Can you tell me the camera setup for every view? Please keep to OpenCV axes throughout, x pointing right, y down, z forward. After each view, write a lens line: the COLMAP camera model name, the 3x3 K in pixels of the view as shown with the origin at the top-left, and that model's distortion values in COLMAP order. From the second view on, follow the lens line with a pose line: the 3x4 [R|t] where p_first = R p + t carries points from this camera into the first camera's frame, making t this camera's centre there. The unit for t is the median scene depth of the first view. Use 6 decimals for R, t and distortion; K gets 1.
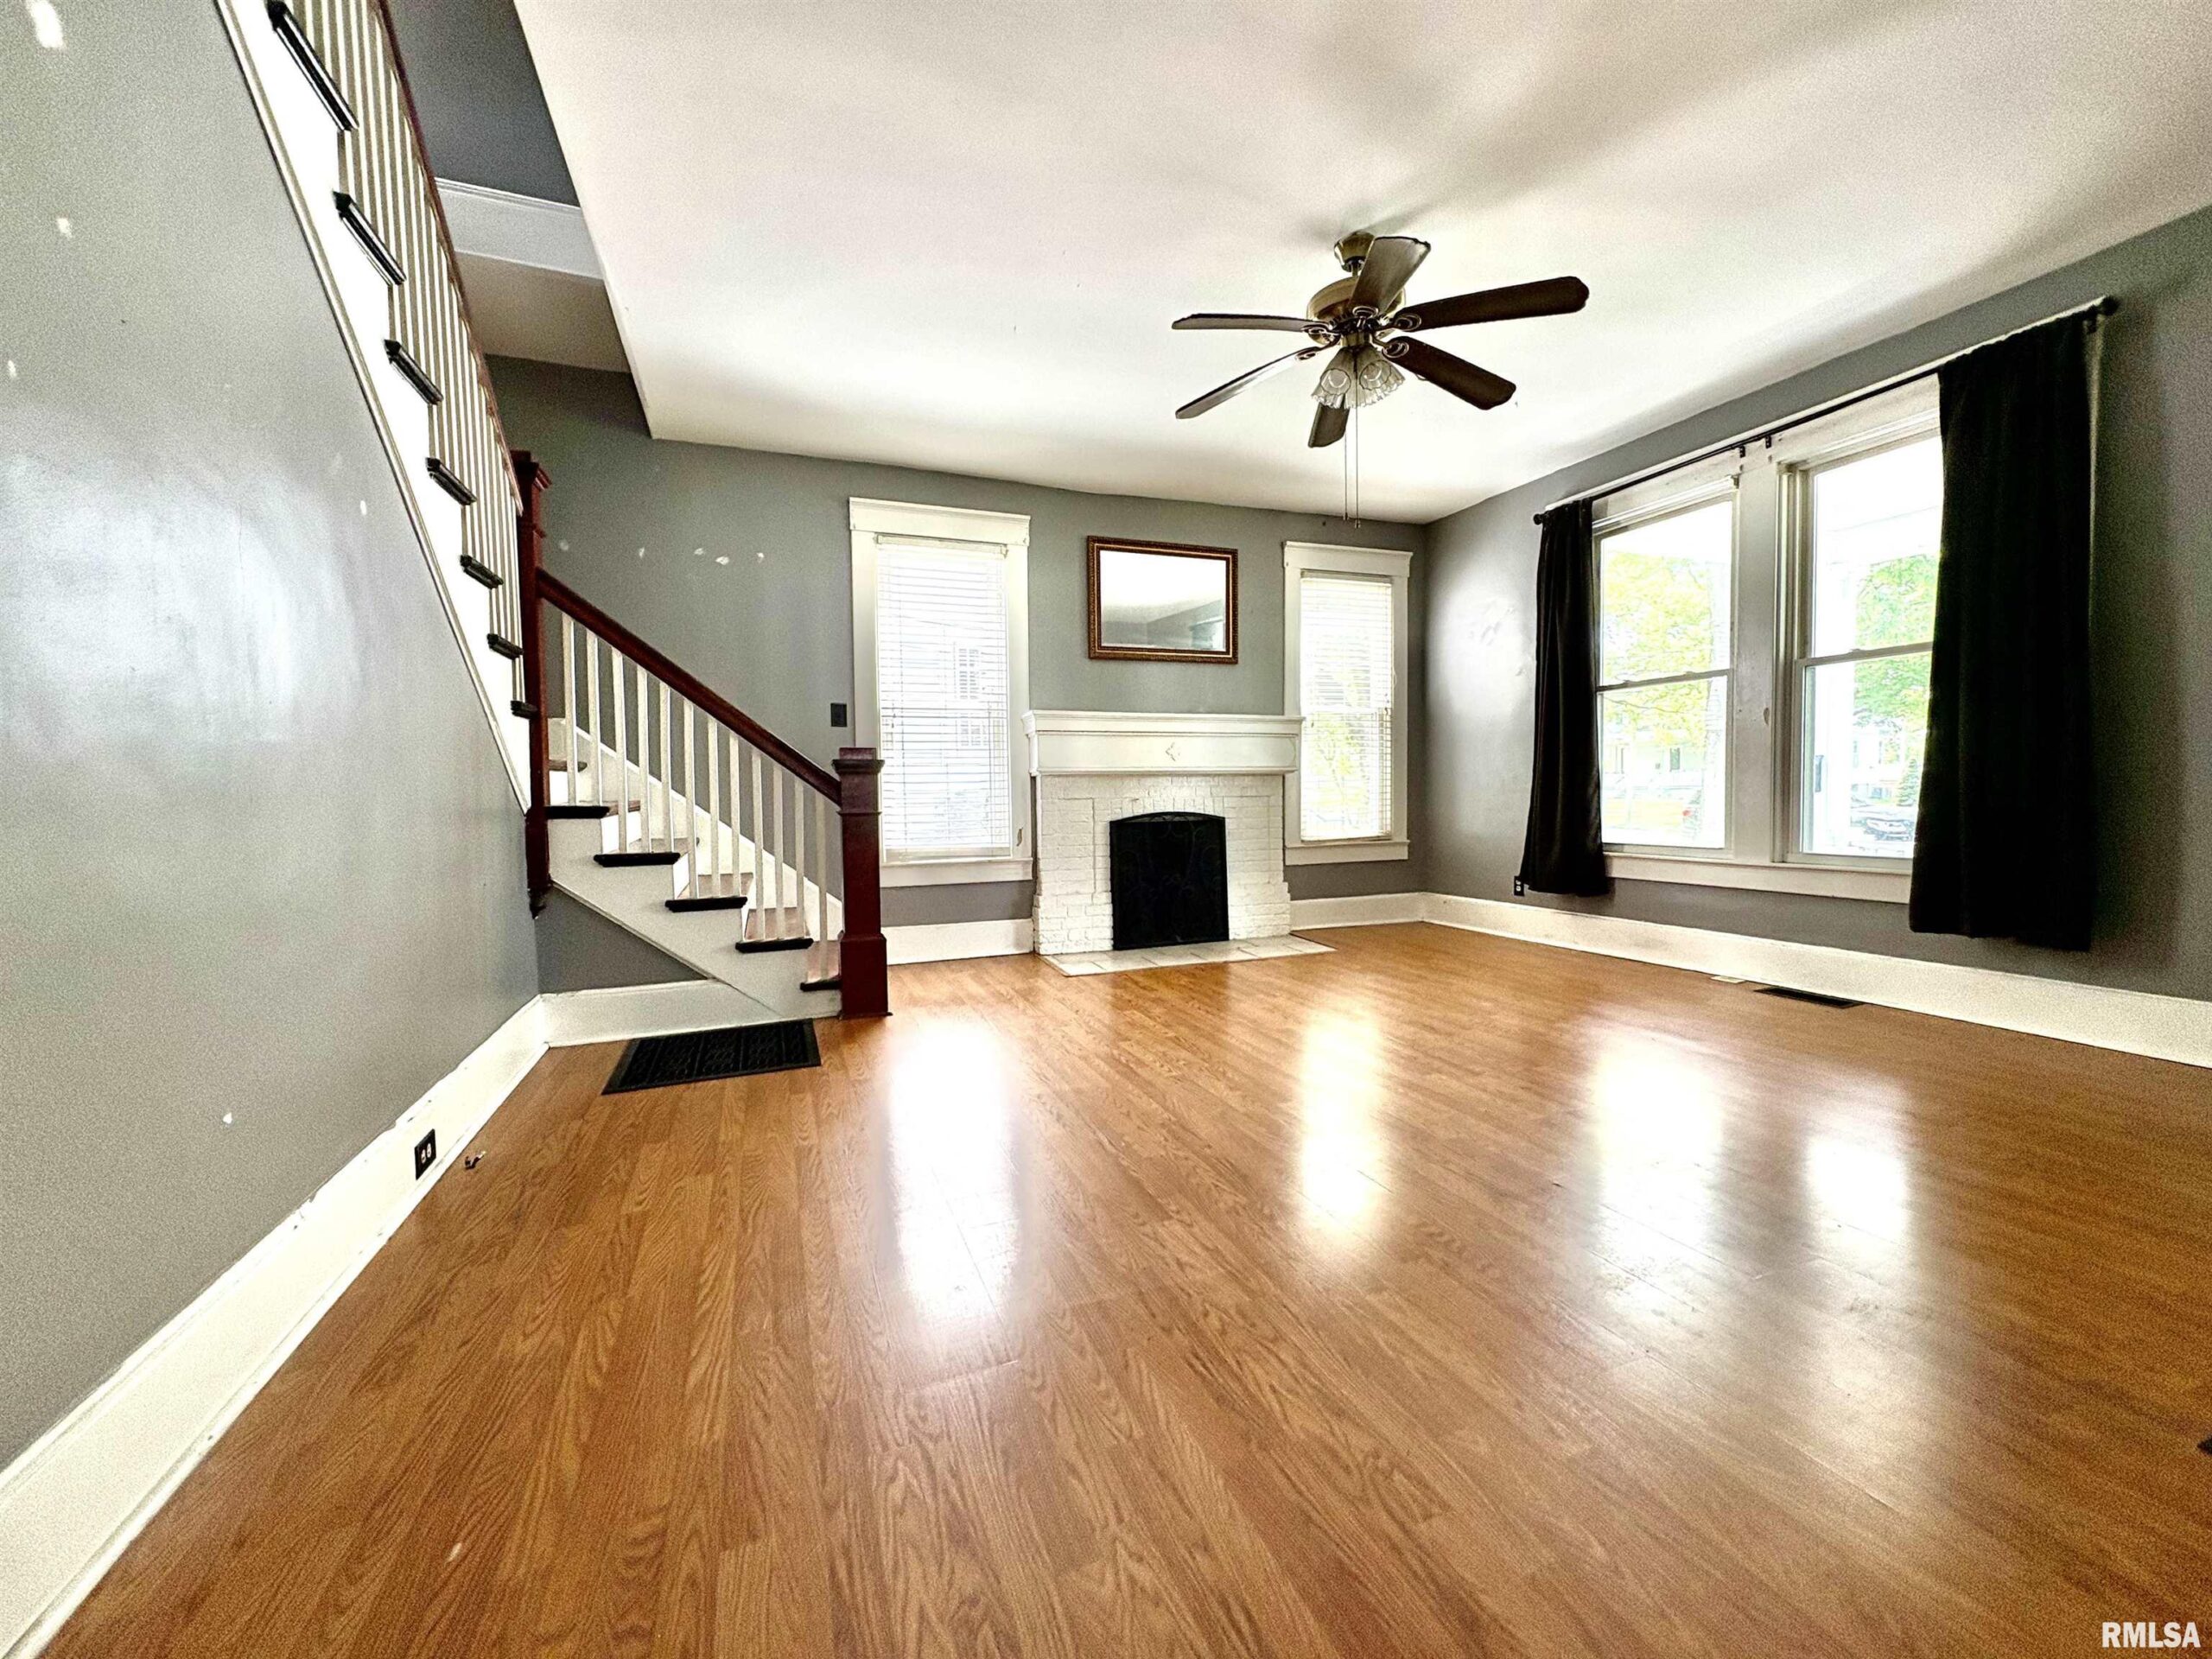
lens RADIAL K [[878.2, 0, 1103.5], [0, 878.2, 830.4], [0, 0, 1]] dist [-0.001209, 0.000625]
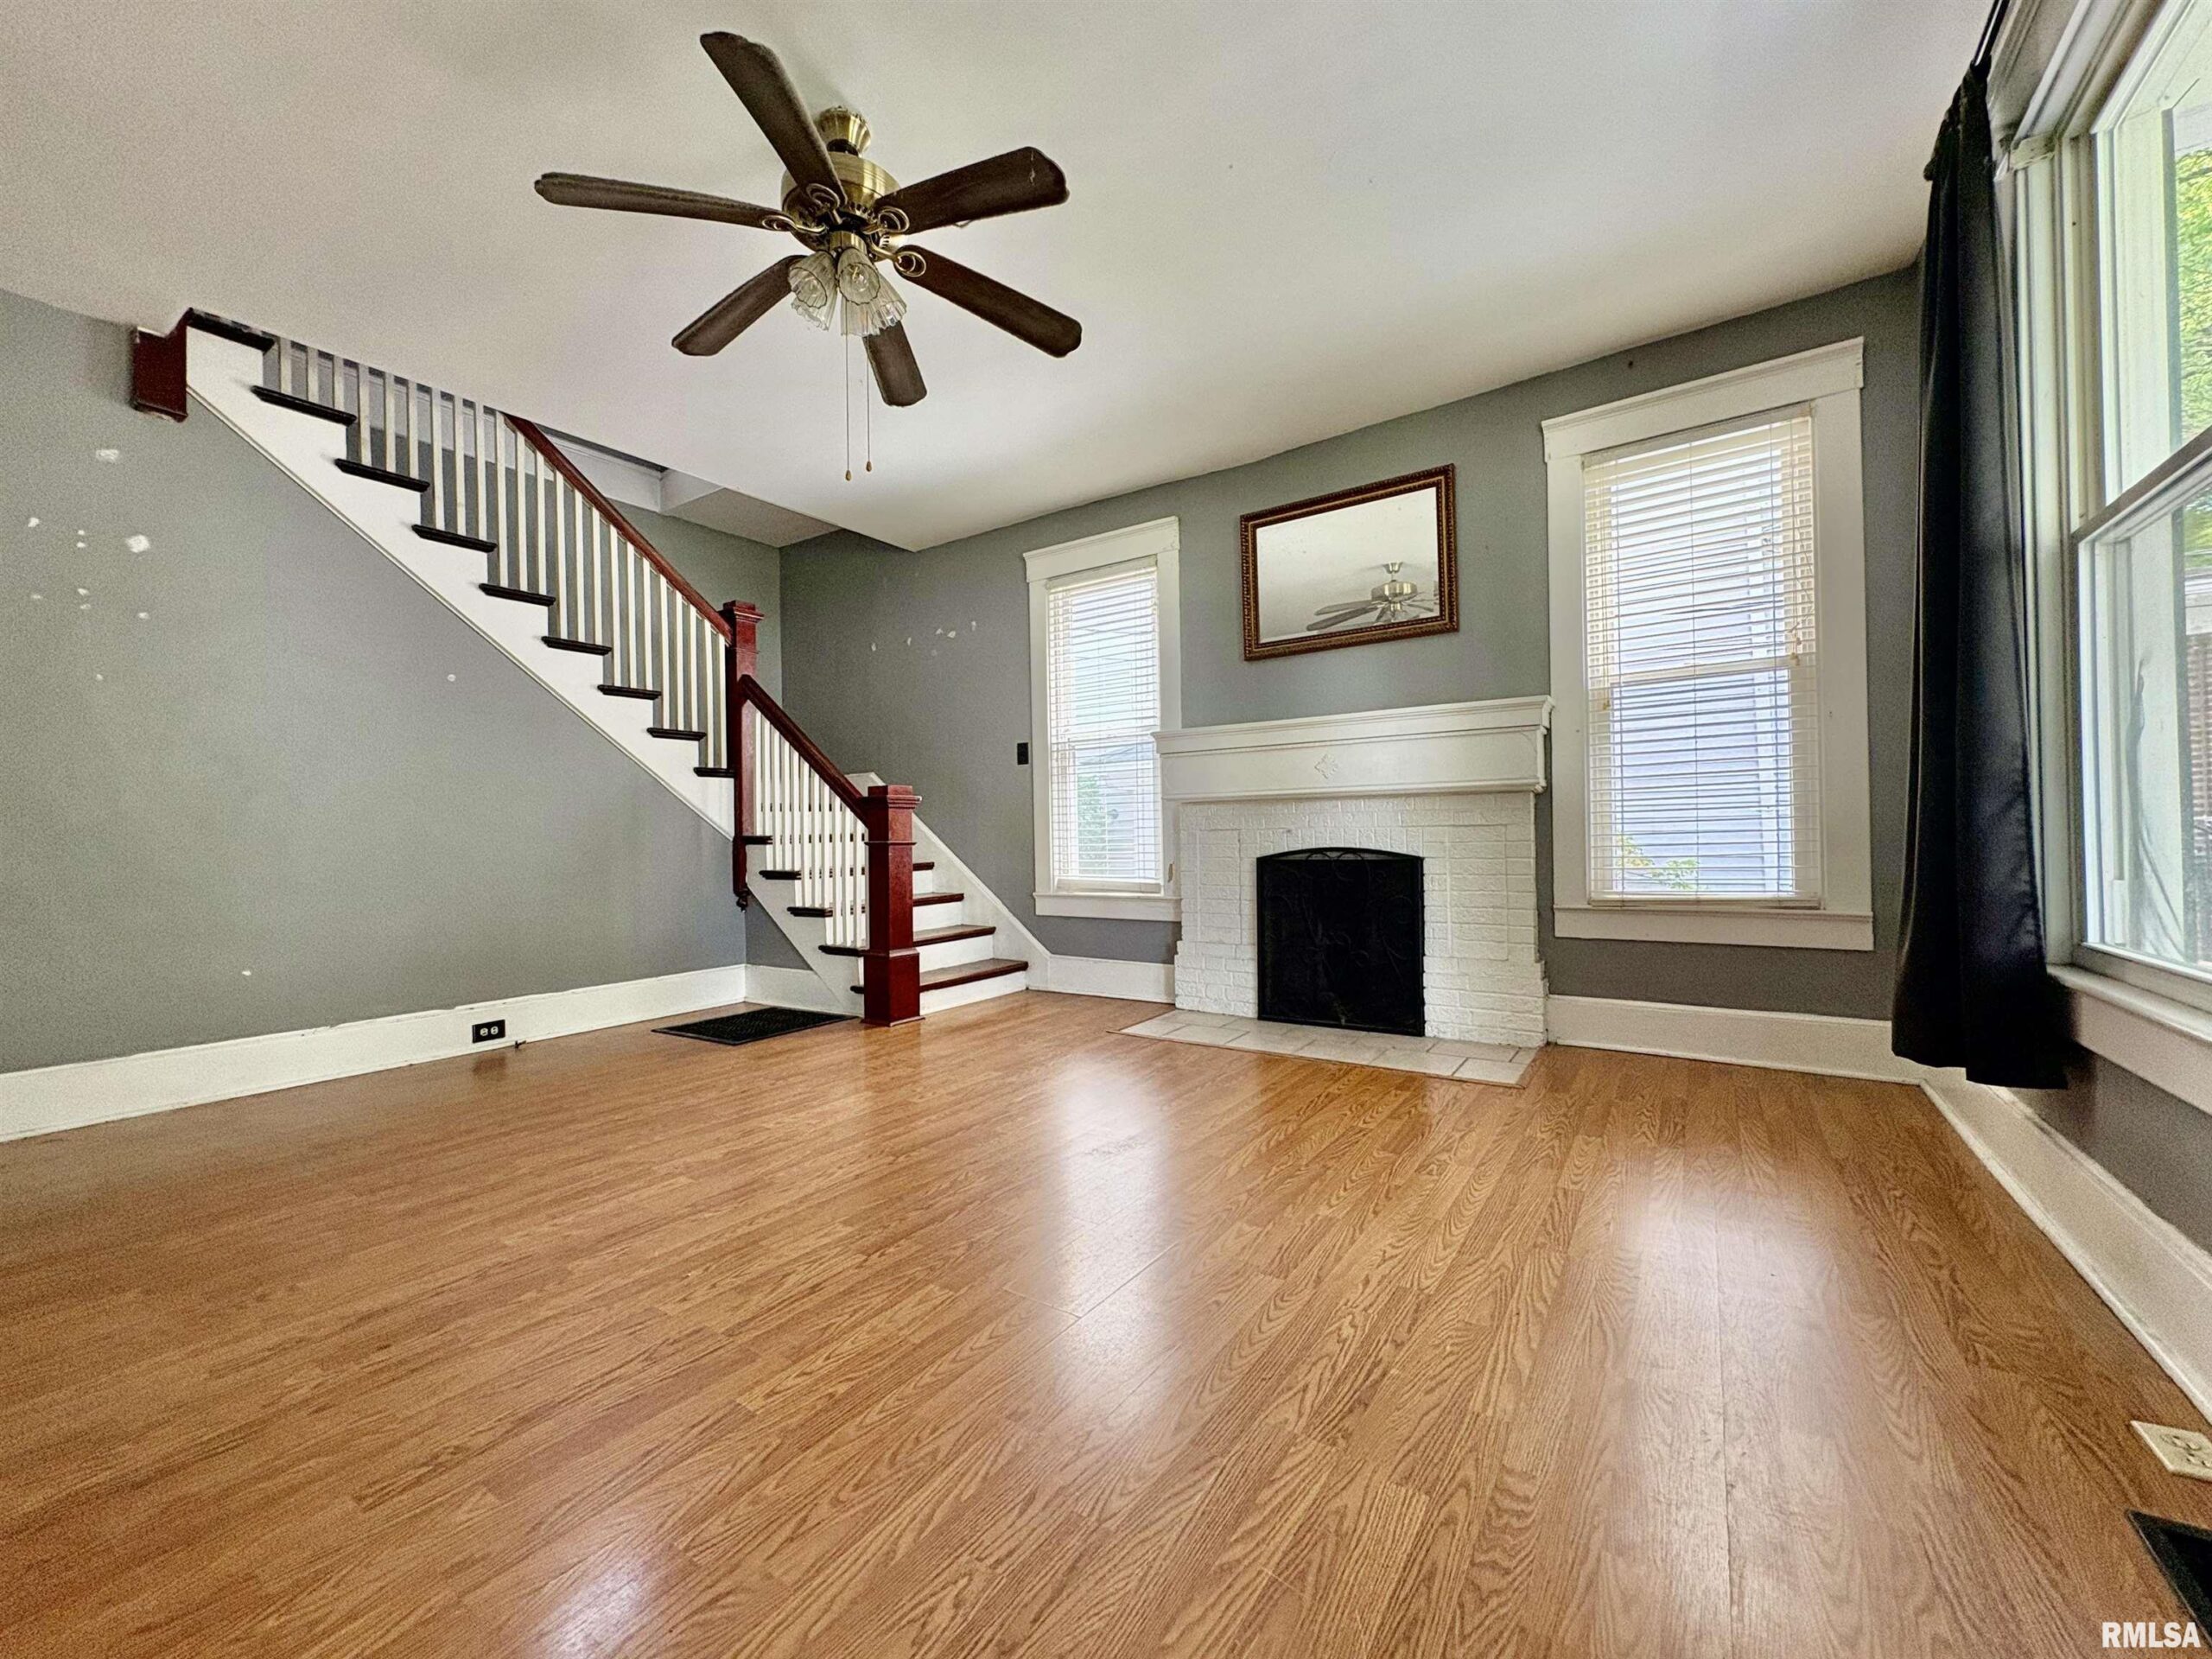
lens RADIAL K [[878.2, 0, 1103.5], [0, 878.2, 830.4], [0, 0, 1]] dist [-0.001209, 0.000625]
pose [[0.567188, 0.000612, -0.823588, 0.592774], [-0.027529, 0.999455, -0.018215, -0.017050], [0.823128, 0.033004, 0.566896, 0.424467]]
